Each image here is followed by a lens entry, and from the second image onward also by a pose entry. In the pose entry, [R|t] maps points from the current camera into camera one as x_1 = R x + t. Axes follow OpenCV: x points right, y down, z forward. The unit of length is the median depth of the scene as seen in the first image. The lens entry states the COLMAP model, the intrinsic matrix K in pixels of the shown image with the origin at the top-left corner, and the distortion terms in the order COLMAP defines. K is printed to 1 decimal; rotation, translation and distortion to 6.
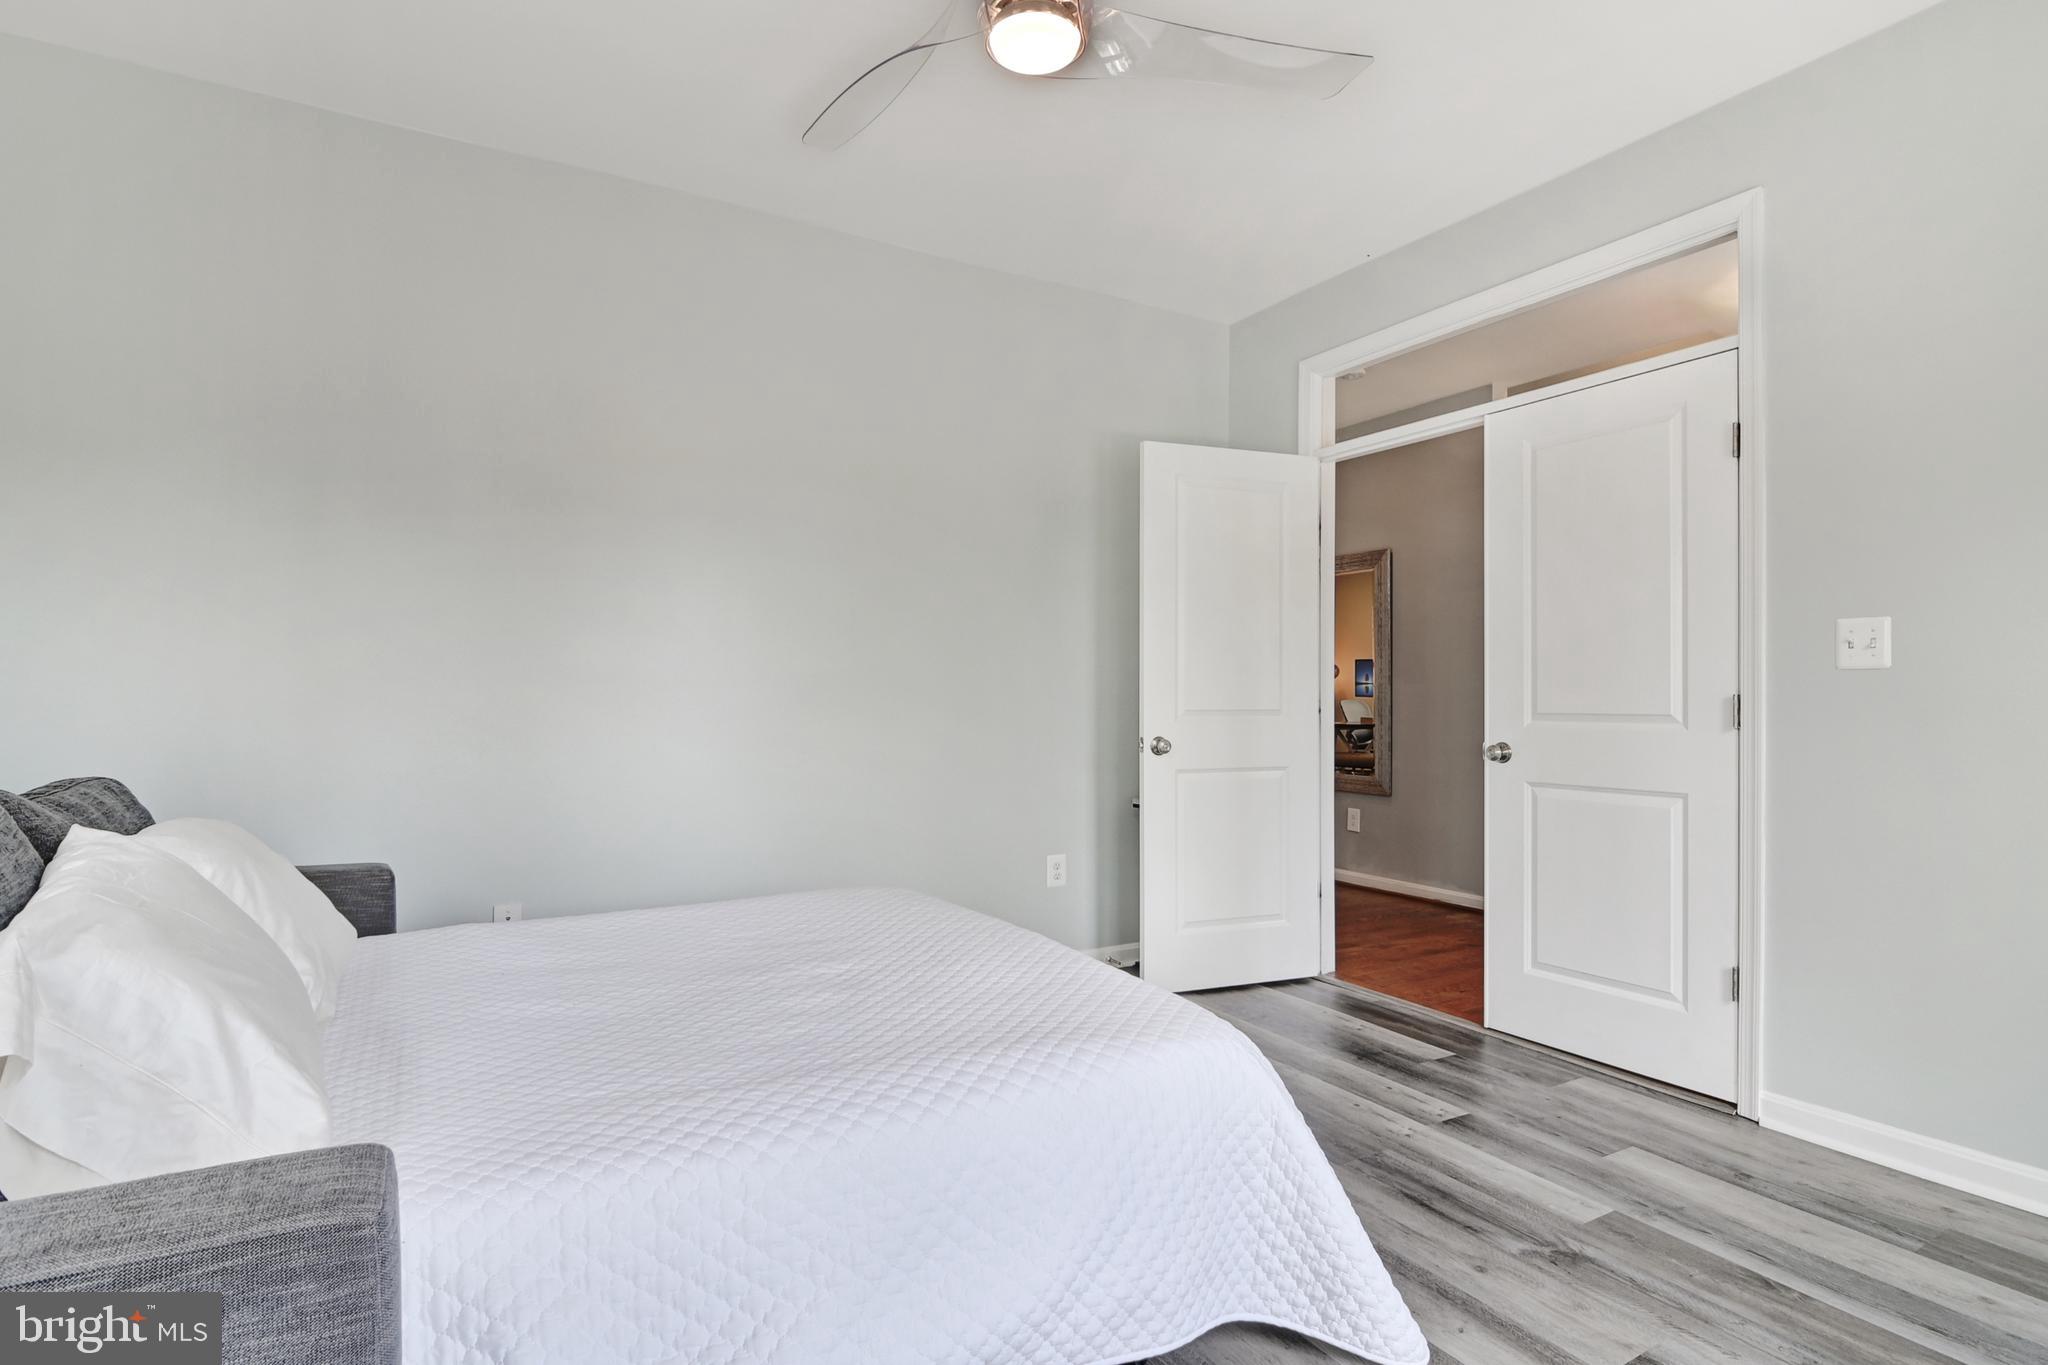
lens RADIAL K [[1017.0, 0, 1028.4], [0, 1017.0, 684.4], [0, 0, 1]] dist [-0.009336, -0.006028]
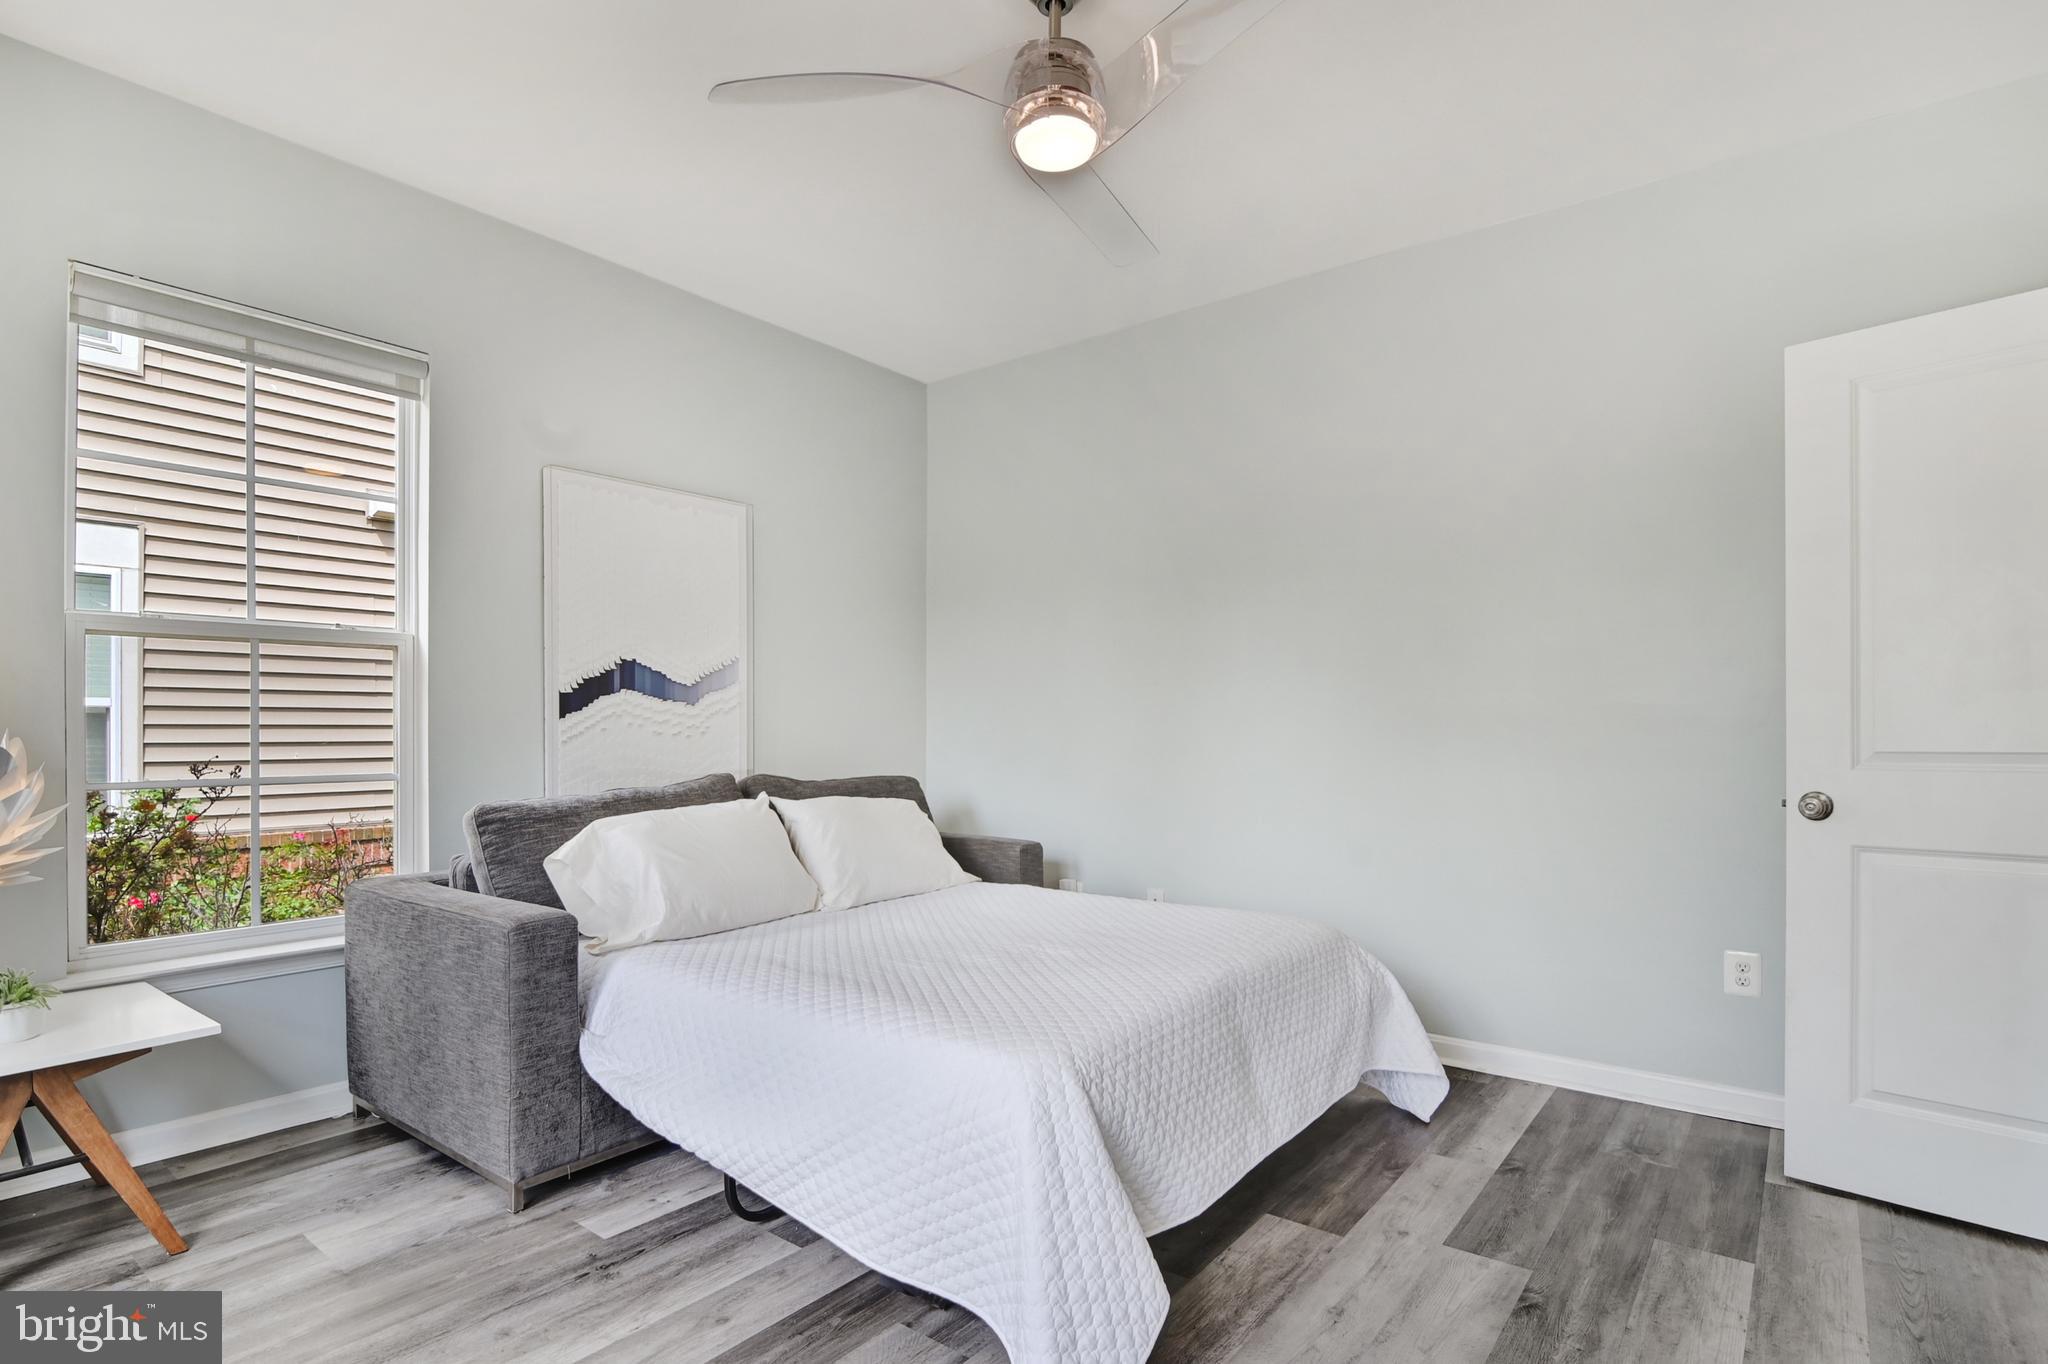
lens RADIAL K [[1017.0, 0, 1050.0], [0, 1017.0, 736.5], [0, 0, 1]] dist [-0.009336, -0.006028]
pose [[0.384531, 0.000732, -0.923112, 0.532409], [0.010468, 0.999932, 0.005154, 0.007198], [0.923053, -0.011645, 0.384497, 0.292363]]
